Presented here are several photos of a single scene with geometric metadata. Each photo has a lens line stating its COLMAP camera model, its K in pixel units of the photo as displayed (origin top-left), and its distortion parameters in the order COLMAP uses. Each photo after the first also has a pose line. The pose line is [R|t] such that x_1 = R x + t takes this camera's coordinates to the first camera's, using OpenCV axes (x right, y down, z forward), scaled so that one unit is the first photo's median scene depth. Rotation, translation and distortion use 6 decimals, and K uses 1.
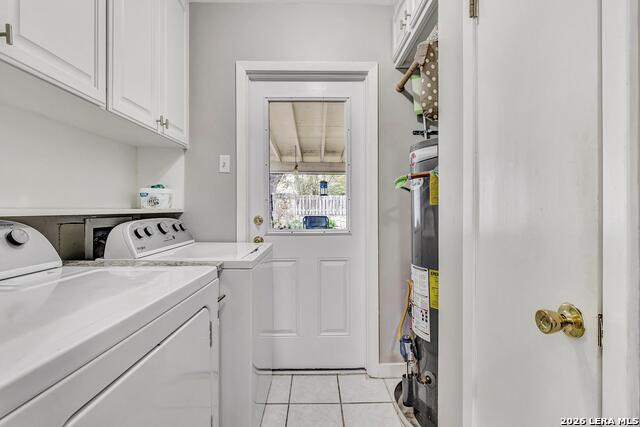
lens RADIAL K [[313.1, 0, 319.3], [0, 313.1, 210.4], [0, 0, 1]] dist [0.006490, 0.000338]
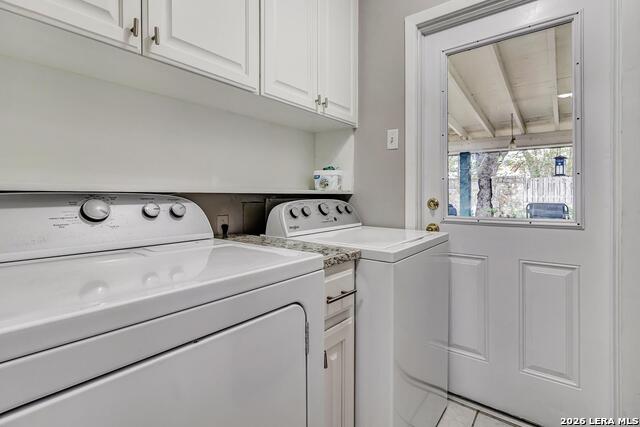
lens RADIAL K [[303.6, 0, 326.3], [0, 303.6, 199.0], [0, 0, 1]] dist [0.001488, 0.001483]
pose [[0.778117, 0.005582, -0.628095, 0.093534], [-0.003309, 0.999983, 0.004786, 0.017053], [0.628111, -0.001646, 0.778122, 0.220149]]
